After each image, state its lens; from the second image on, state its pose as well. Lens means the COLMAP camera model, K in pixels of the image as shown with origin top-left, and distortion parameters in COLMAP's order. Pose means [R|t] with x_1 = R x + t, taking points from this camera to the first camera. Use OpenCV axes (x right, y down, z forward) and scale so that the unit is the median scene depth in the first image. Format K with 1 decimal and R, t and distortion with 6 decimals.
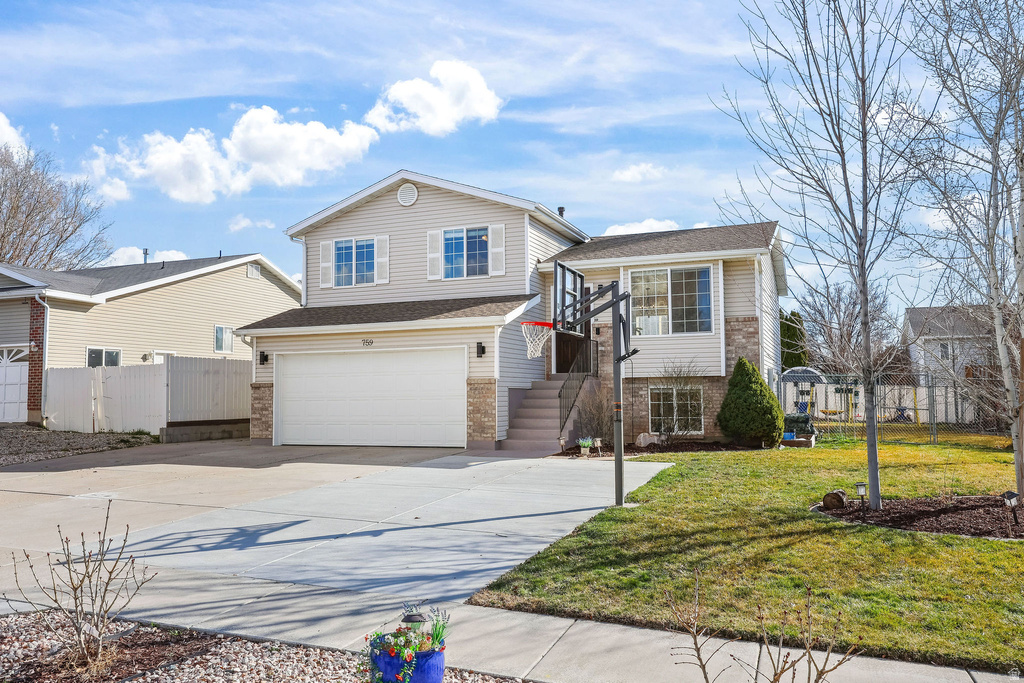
lens RADIAL K [[794.5, 0, 511.3], [0, 794.5, 336.5], [0, 0, 1]] dist [-0.002570, 0.002093]
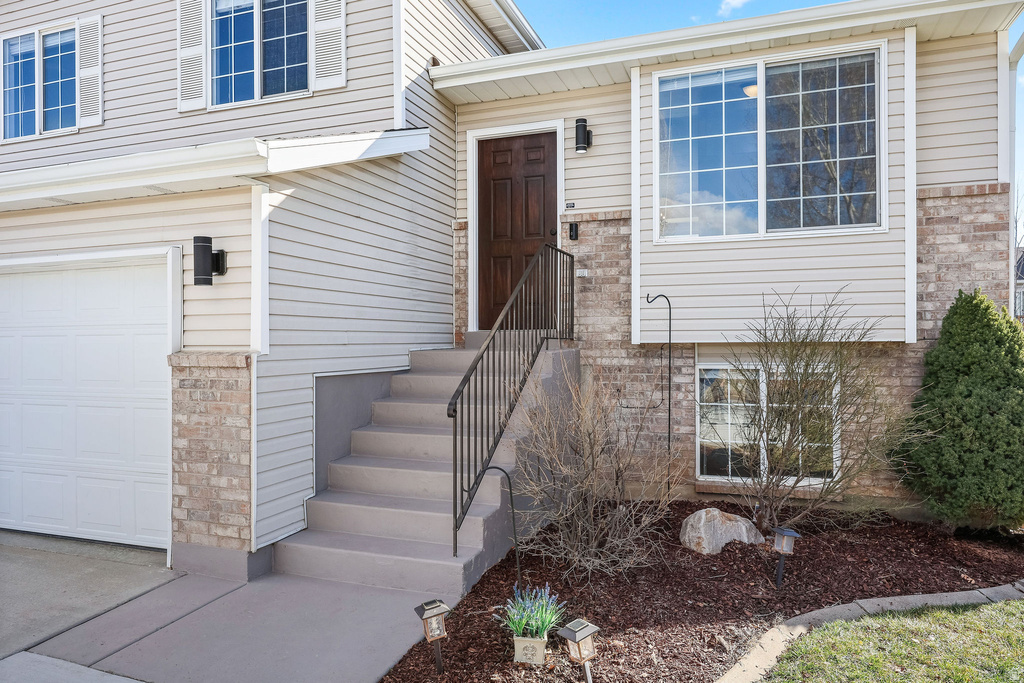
lens RADIAL K [[678.4, 0, 510.2], [0, 678.4, 335.0], [0, 0, 1]] dist [-0.005493, 0.004481]
pose [[0.999544, 0.003354, 0.030003, 0.065663], [-0.005373, 0.997706, 0.067478, 0.024324], [-0.029708, -0.067609, 0.997270, 0.649755]]
